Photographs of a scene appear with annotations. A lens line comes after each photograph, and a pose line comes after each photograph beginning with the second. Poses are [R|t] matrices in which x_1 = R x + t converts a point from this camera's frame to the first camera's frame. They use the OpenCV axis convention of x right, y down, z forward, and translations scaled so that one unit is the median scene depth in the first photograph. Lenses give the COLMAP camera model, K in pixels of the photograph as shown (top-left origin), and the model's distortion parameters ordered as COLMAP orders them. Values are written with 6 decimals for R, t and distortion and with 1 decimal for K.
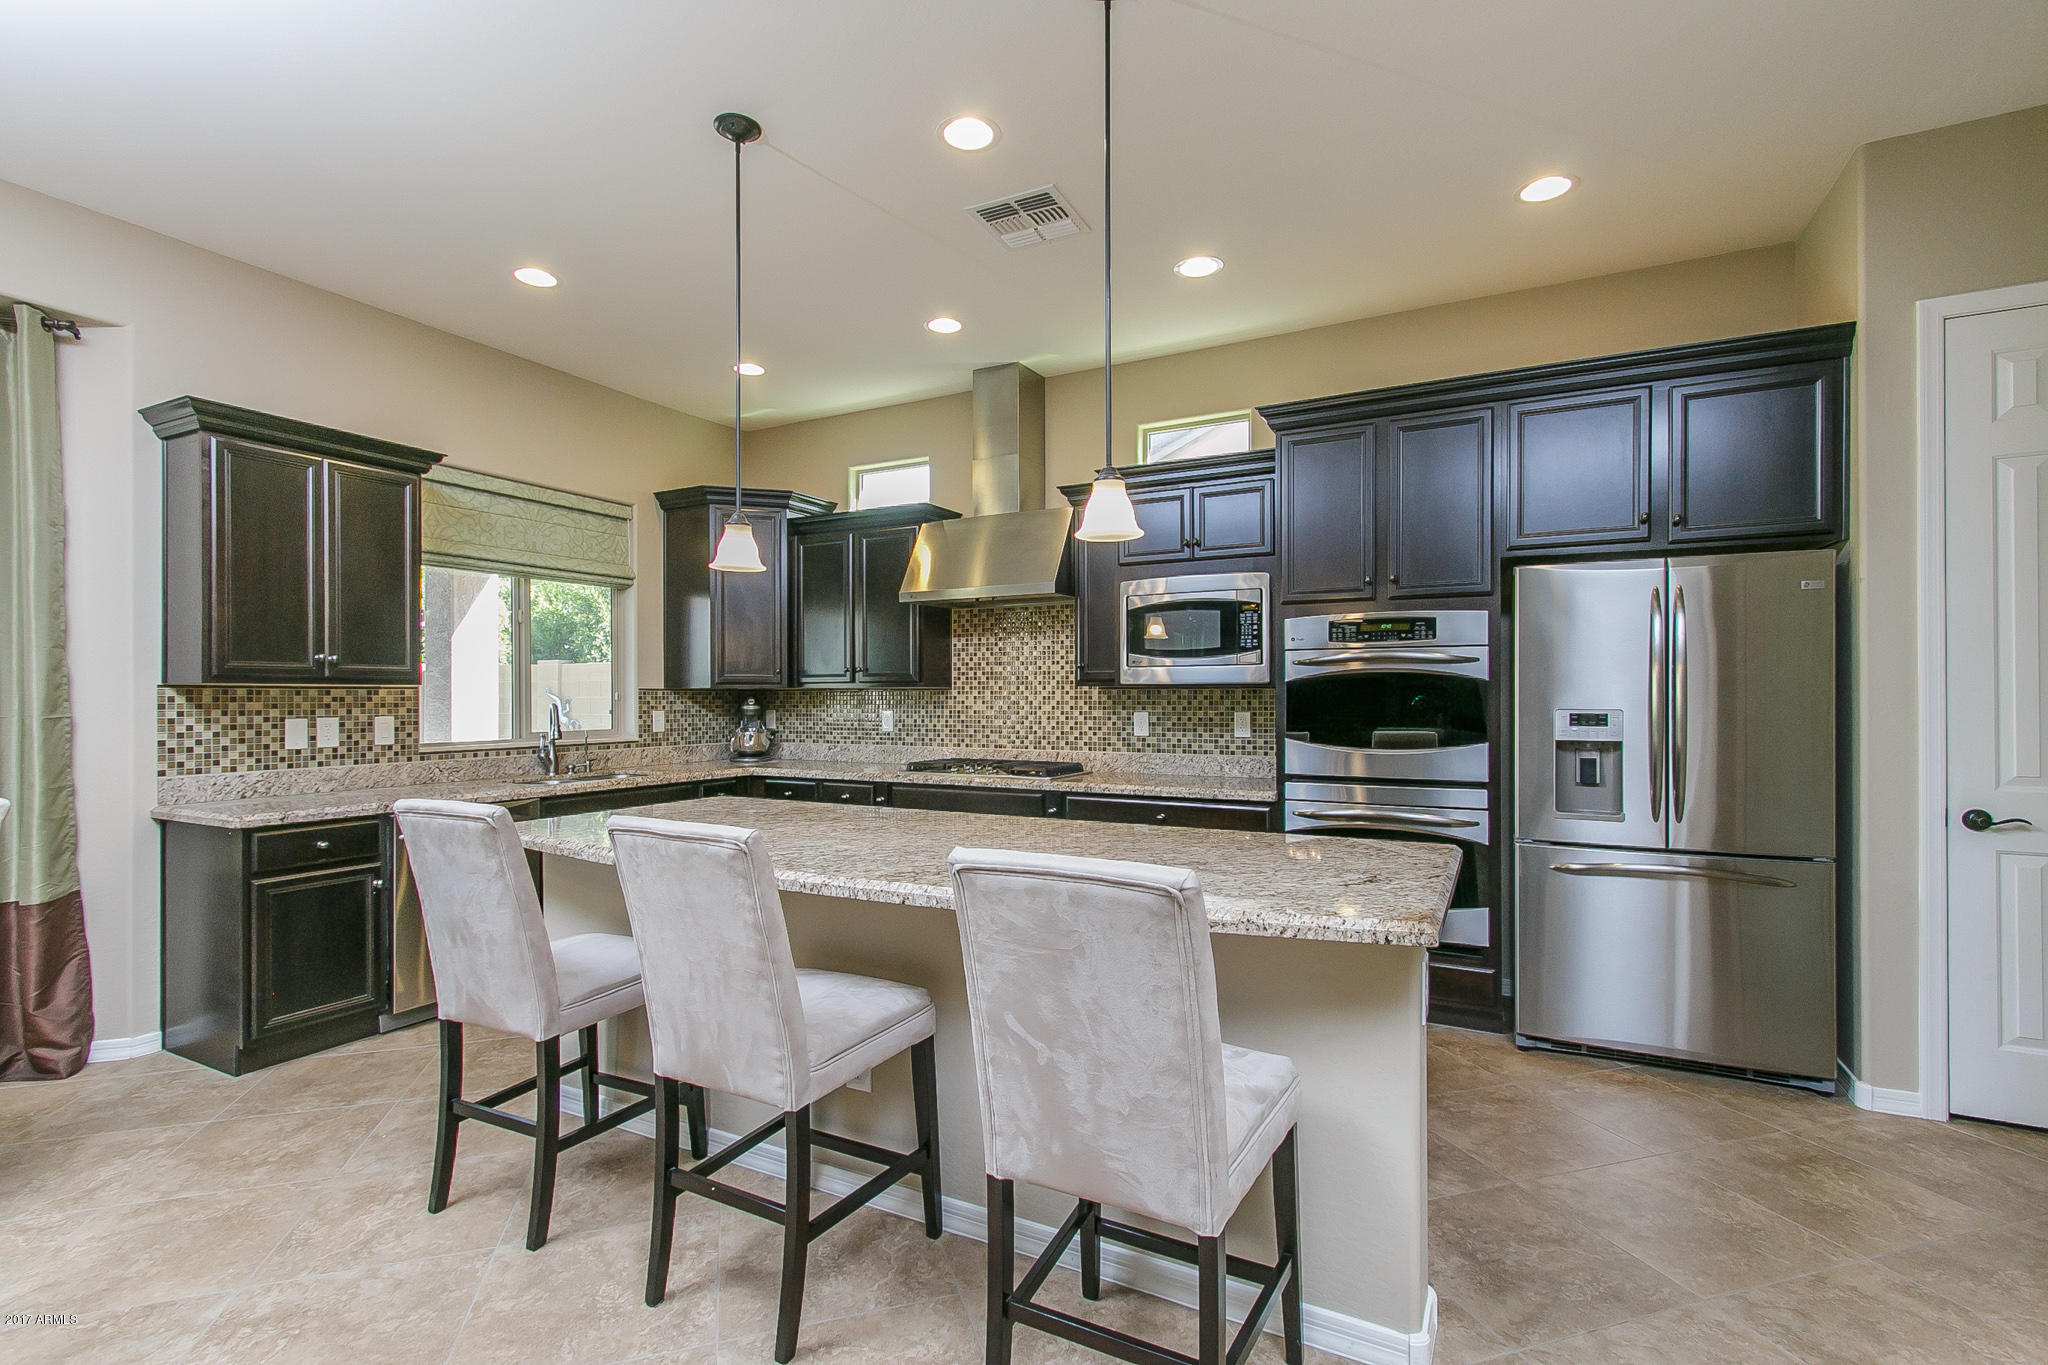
lens RADIAL K [[928.1, 0, 1017.5], [0, 928.1, 696.7], [0, 0, 1]] dist [0.006979, -0.000007]
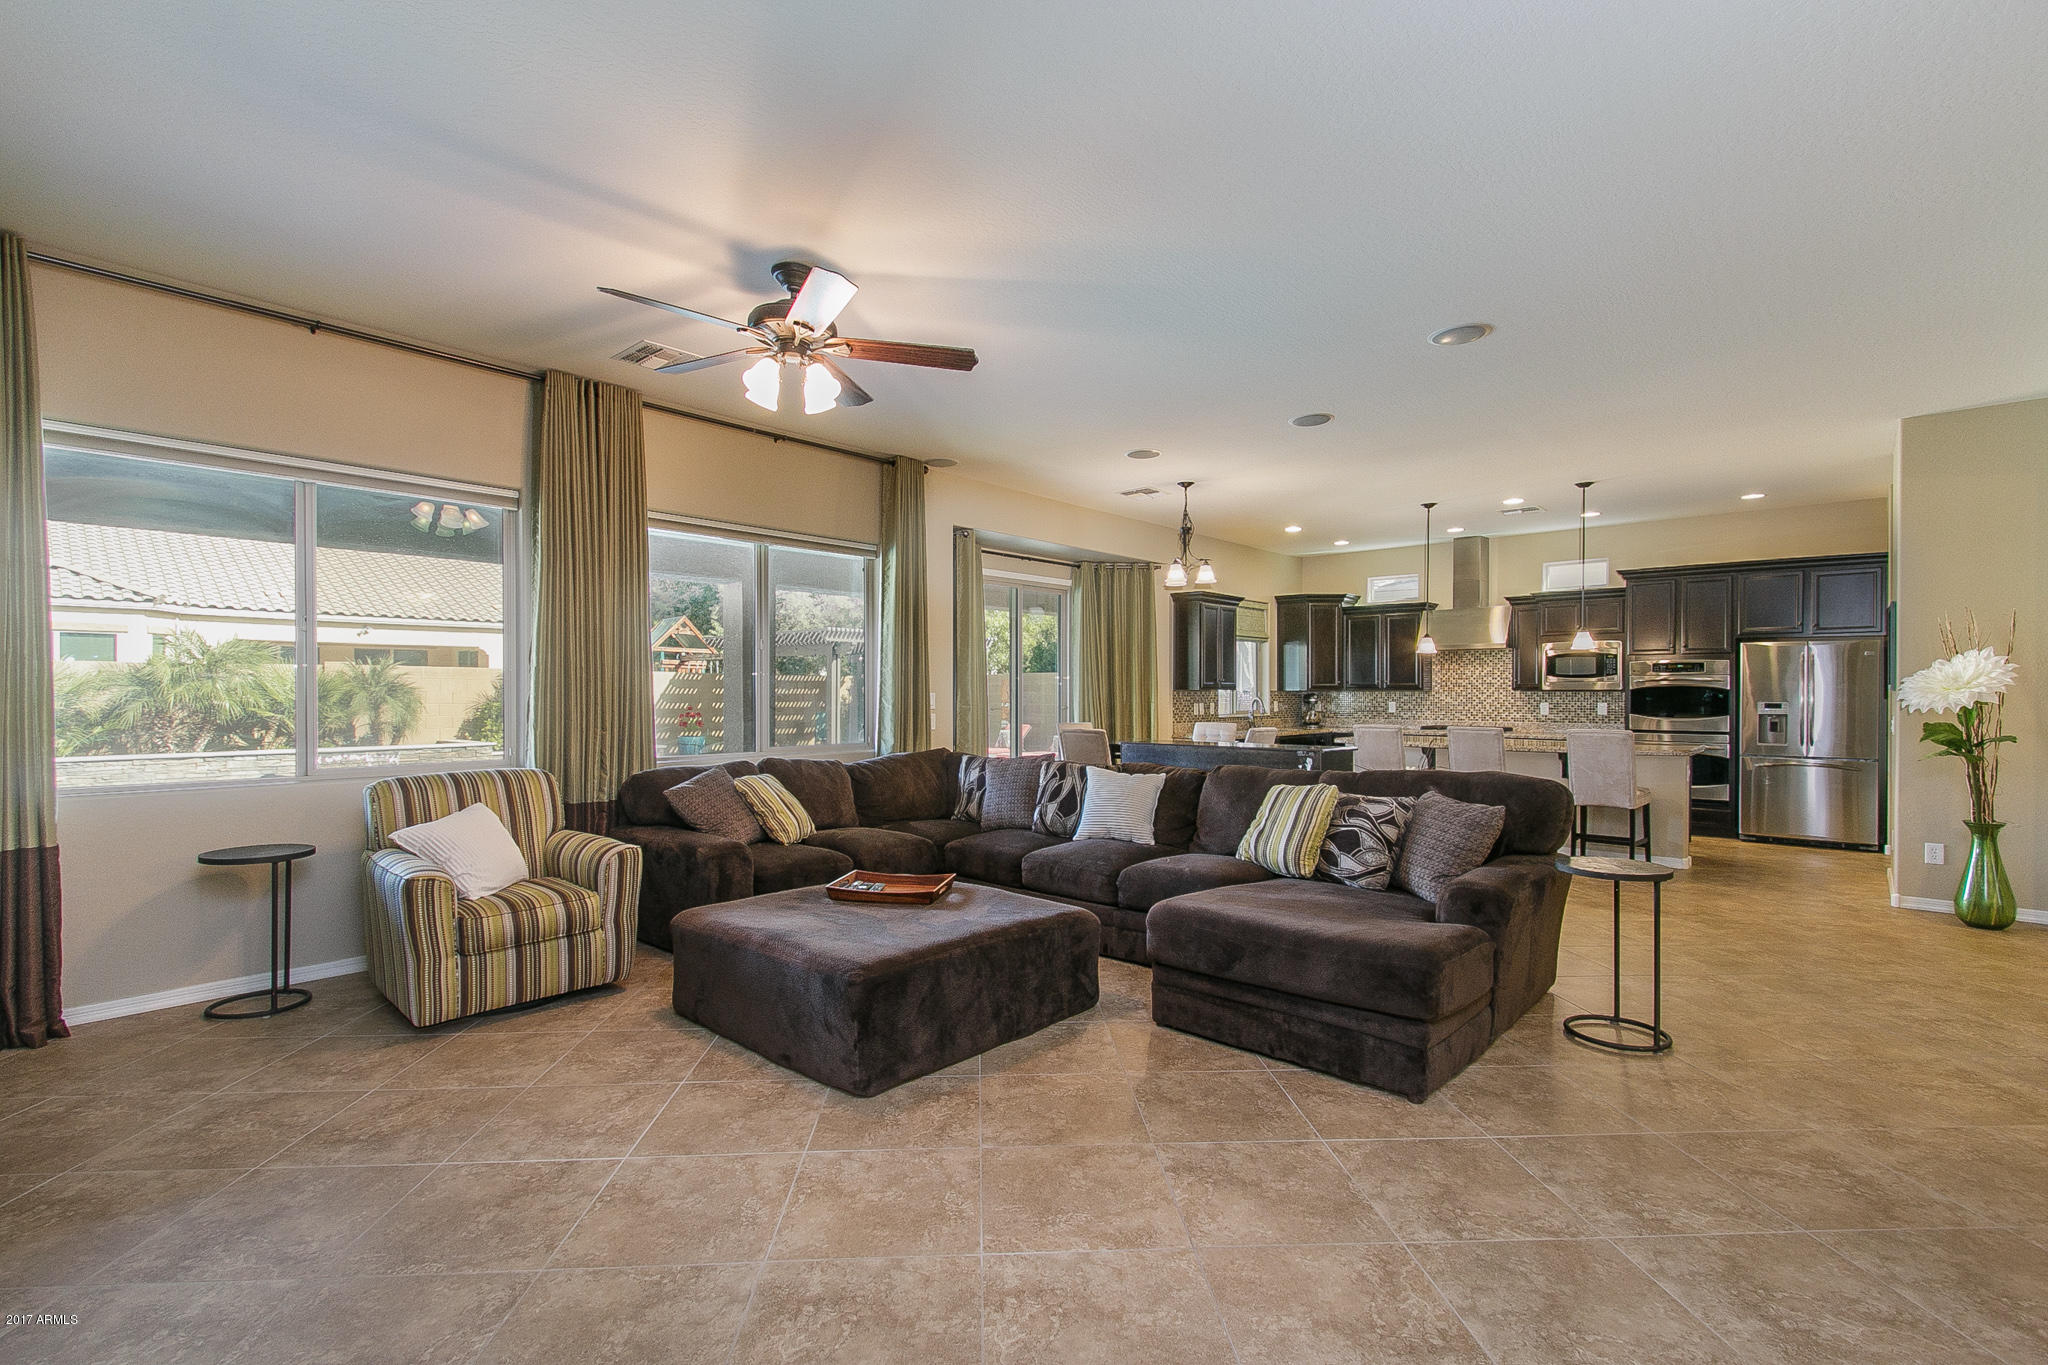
lens RADIAL K [[939.9, 0, 974.6], [0, 939.9, 706.6], [0, 0, 1]] dist [-0.001525, -0.000271]
pose [[0.966142, 0.006953, -0.257917, -0.689252], [-0.003151, 0.999880, 0.015151, -0.004256], [0.257992, -0.013826, 0.966048, -1.692814]]
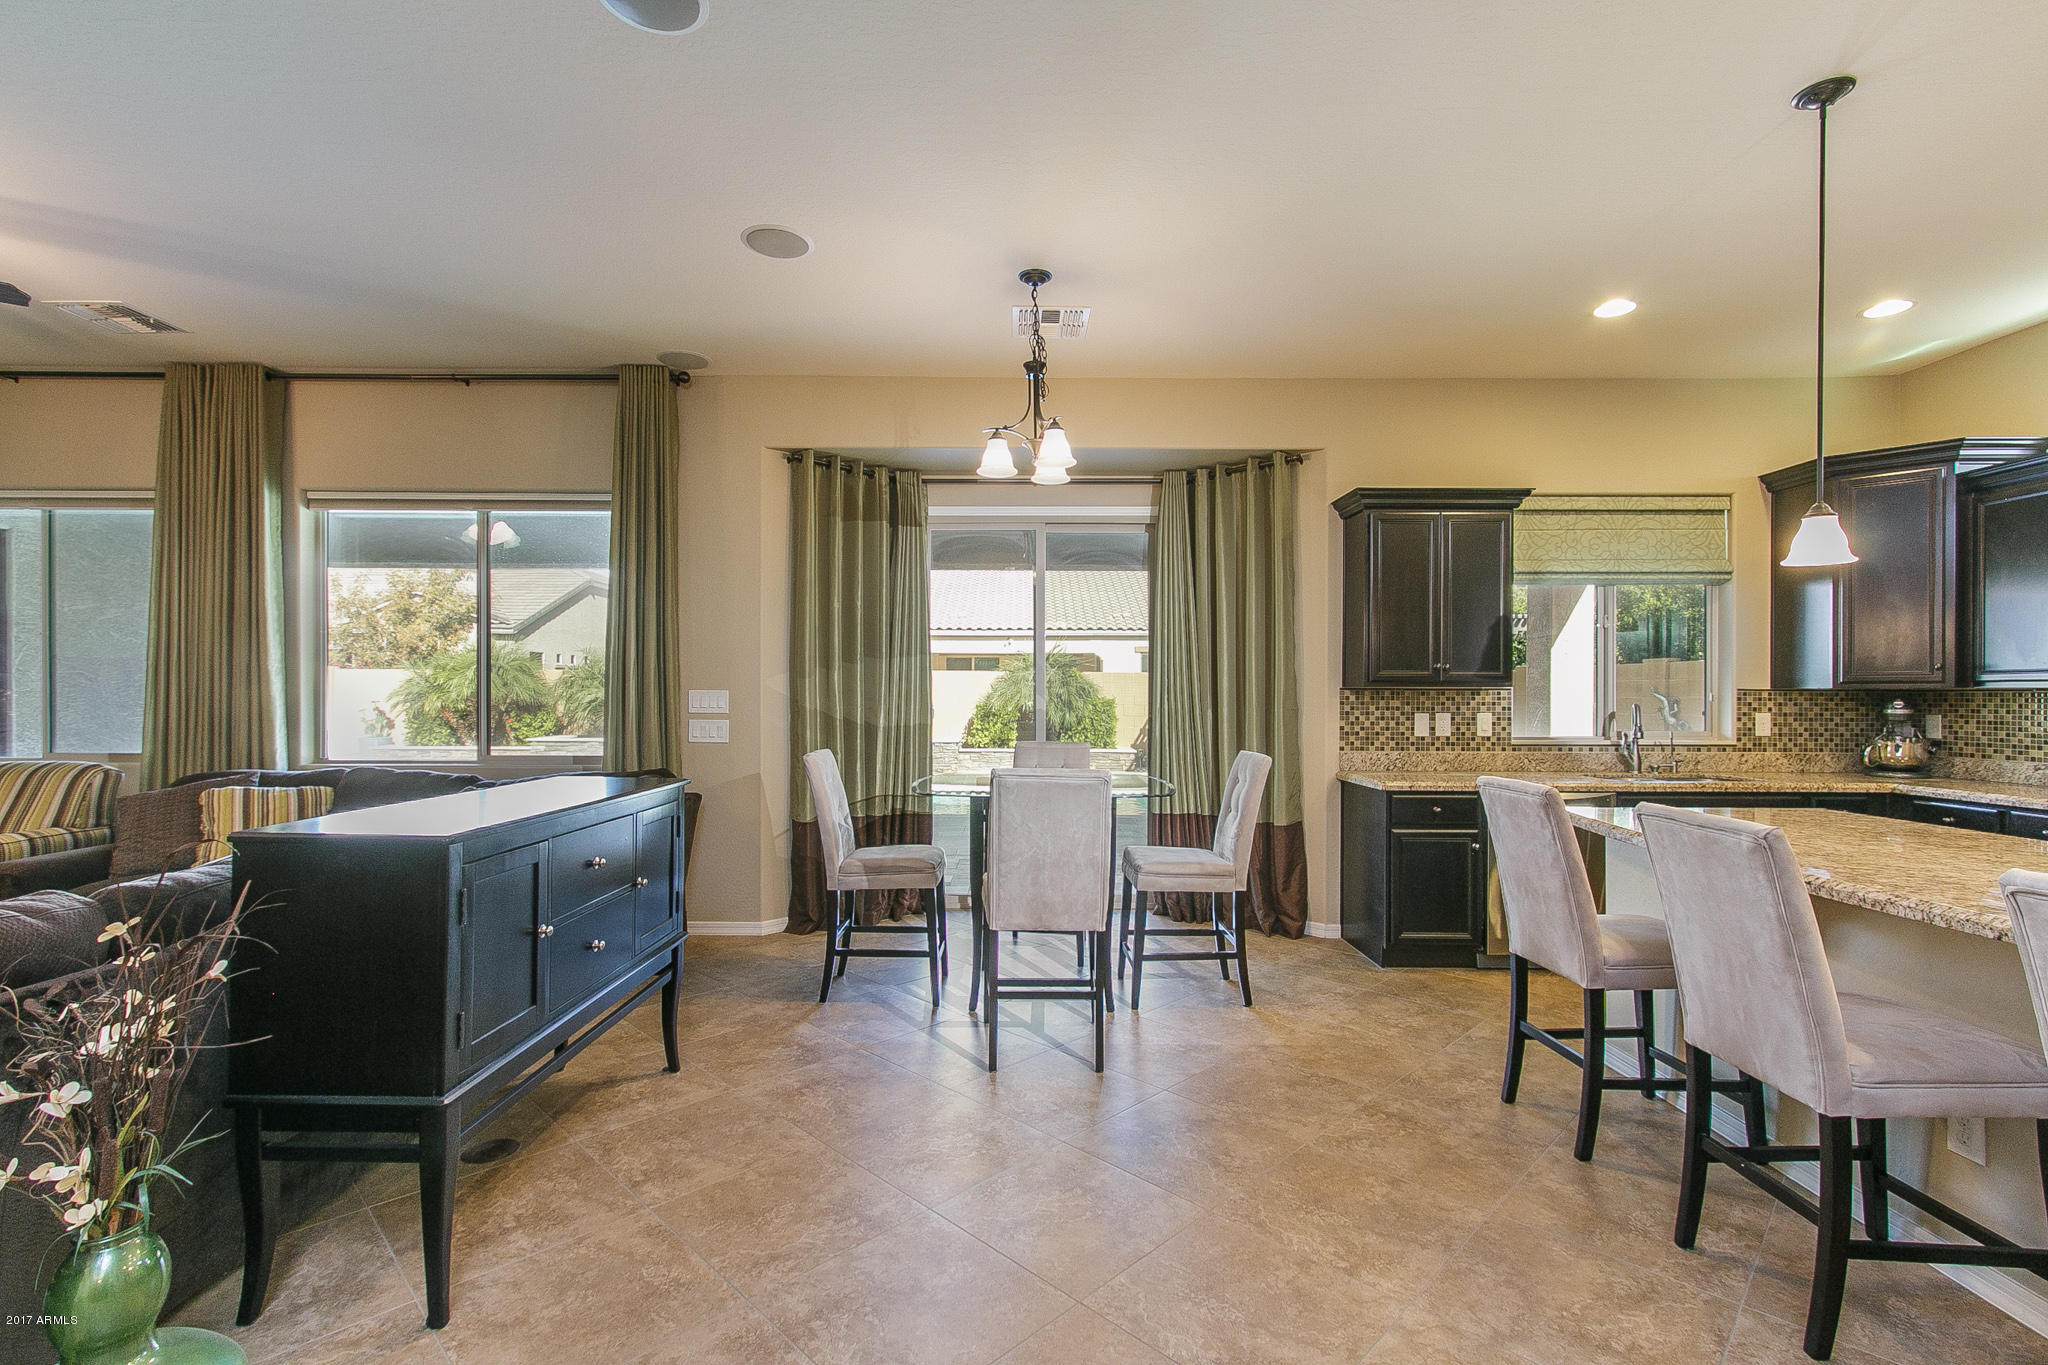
lens RADIAL K [[928.1, 0, 1017.5], [0, 928.1, 696.7], [0, 0, 1]] dist [0.006979, -0.000007]
pose [[0.469832, 0.004719, -0.882743, 0.112648], [-0.003732, 0.999987, 0.003359, -0.002051], [0.882748, 0.001716, 0.469844, -0.116213]]
